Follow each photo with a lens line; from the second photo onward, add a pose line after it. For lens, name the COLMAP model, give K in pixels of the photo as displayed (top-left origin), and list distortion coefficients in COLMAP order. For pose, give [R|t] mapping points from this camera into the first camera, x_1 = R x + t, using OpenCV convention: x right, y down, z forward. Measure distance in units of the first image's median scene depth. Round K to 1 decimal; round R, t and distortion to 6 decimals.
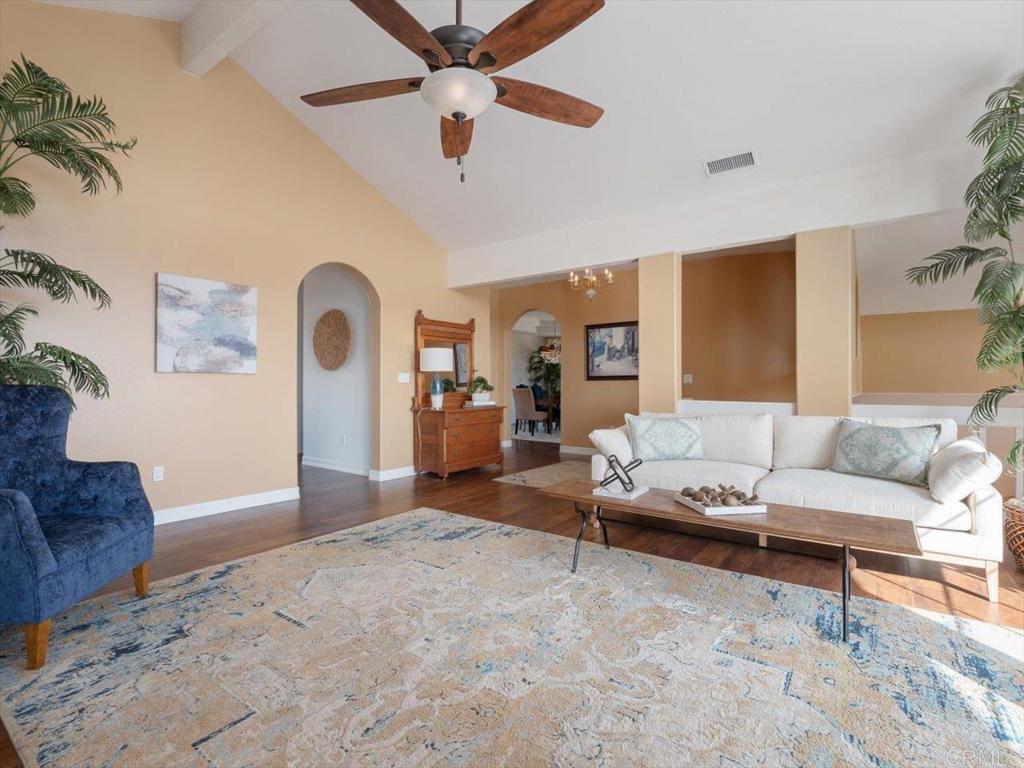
lens RADIAL K [[501.3, 0, 508.0], [0, 501.3, 382.2], [0, 0, 1]] dist [-0.009376, -0.001619]
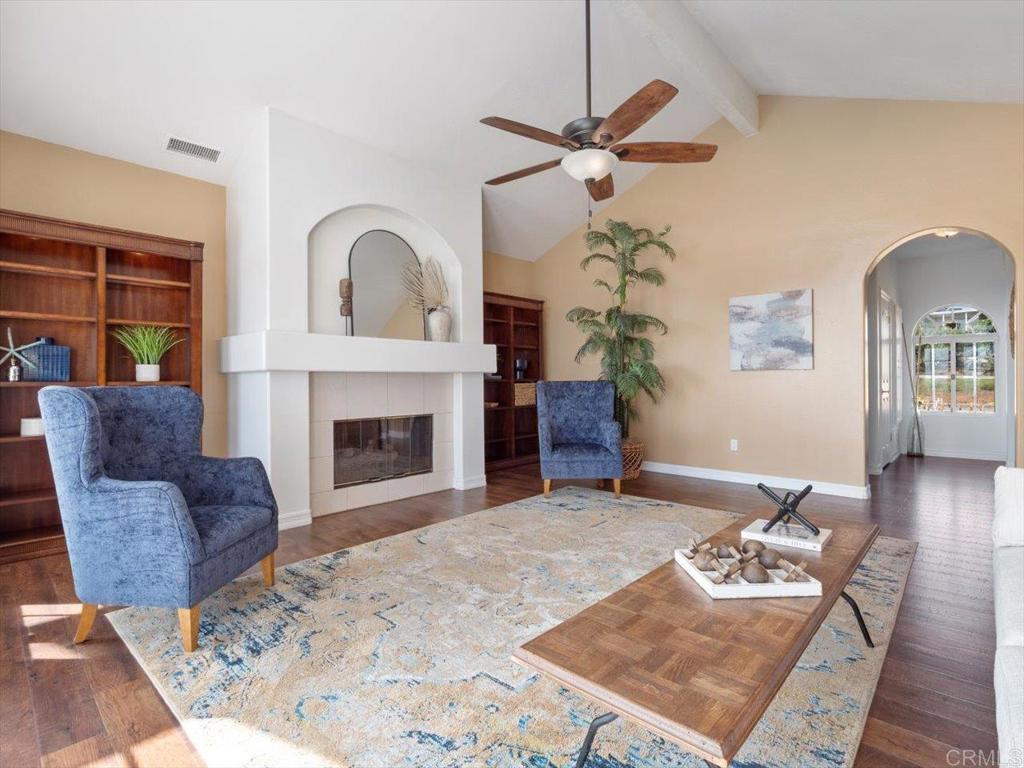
lens RADIAL K [[501.3, 0, 508.0], [0, 501.3, 382.2], [0, 0, 1]] dist [-0.009376, -0.001619]
pose [[-0.114759, 0.005926, -0.993376, 0.763572], [0.008776, 0.999949, 0.004951, 0.000323], [0.993355, -0.008149, -0.114805, 0.562001]]
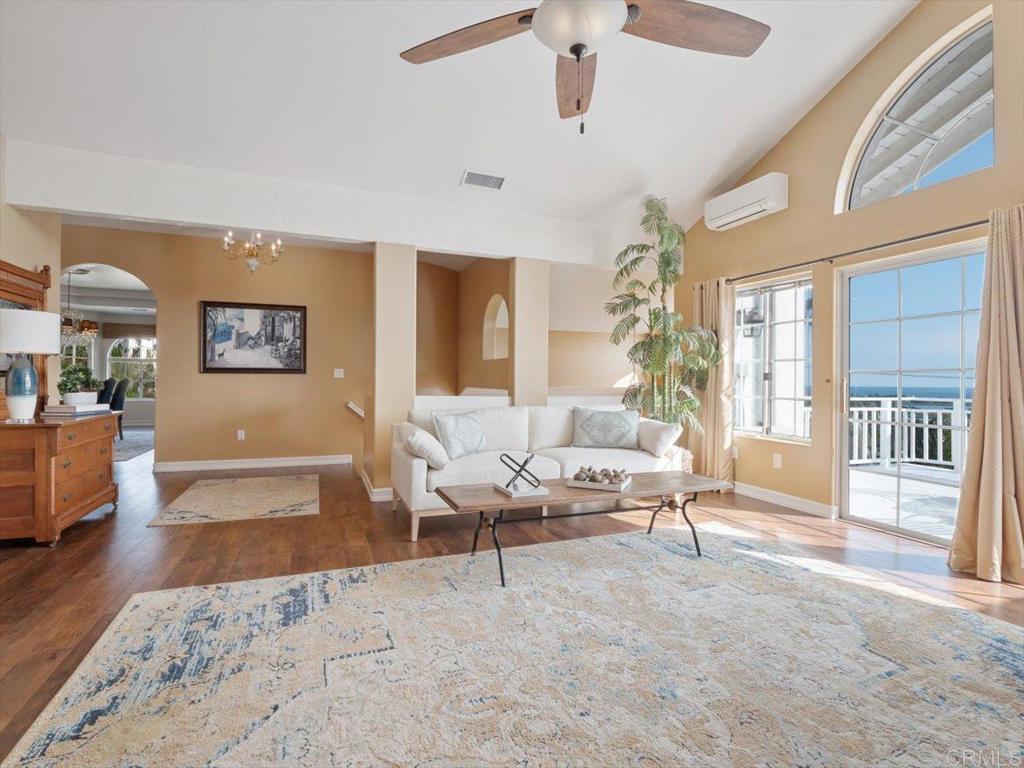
lens RADIAL K [[501.3, 0, 512.9], [0, 501.3, 376.1], [0, 0, 1]] dist [-0.000024, -0.010953]
pose [[0.517693, 0.012344, 0.855478, -0.510140], [-0.012231, 0.999901, -0.007027, 0.001572], [-0.855479, -0.006826, 0.517792, 0.403957]]
